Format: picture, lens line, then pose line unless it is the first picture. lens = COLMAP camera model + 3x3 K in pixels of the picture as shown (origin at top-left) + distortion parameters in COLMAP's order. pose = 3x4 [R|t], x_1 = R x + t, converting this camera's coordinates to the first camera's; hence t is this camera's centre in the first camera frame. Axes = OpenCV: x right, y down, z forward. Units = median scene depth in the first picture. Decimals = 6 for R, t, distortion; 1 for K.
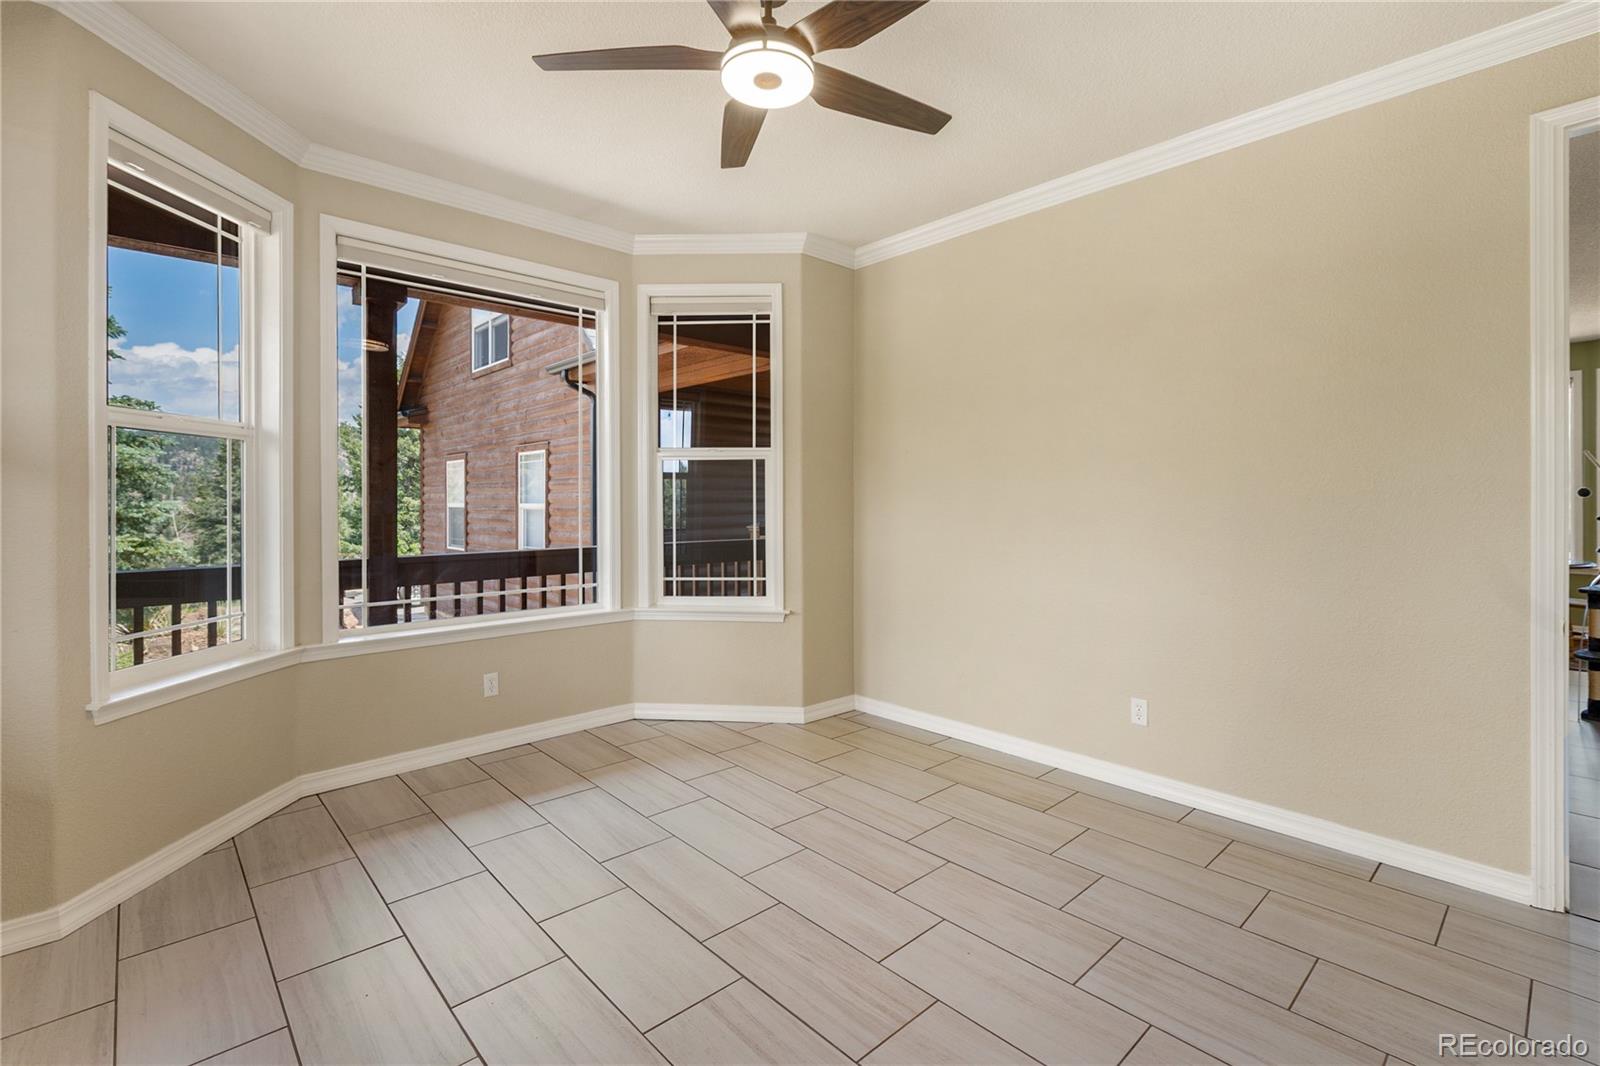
lens RADIAL K [[724.3, 0, 802.3], [0, 724.3, 496.5], [0, 0, 1]] dist [-0.000853, -0.000903]
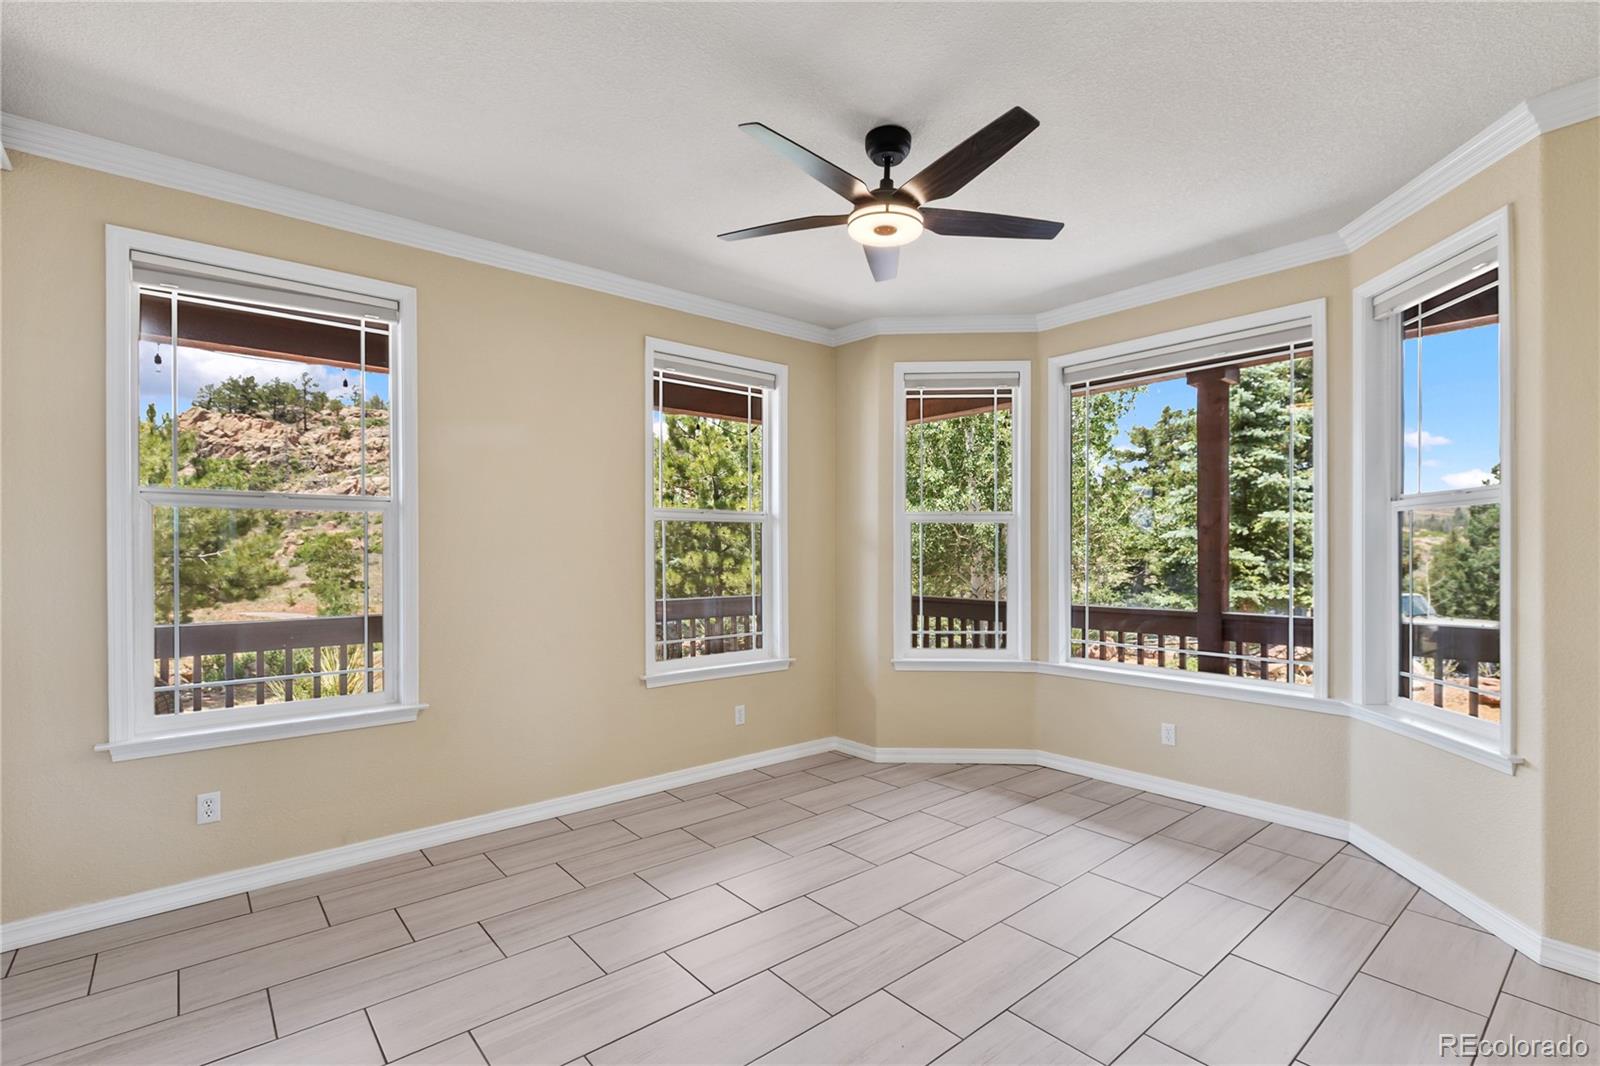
lens RADIAL K [[724.3, 0, 805.2], [0, 724.3, 542.7], [0, 0, 1]] dist [-0.000853, -0.000903]
pose [[-0.044293, -0.012258, -0.998943, 0.770249], [0.003300, 0.999917, -0.012416, -0.013483], [0.999013, -0.003846, -0.044249, 0.589322]]
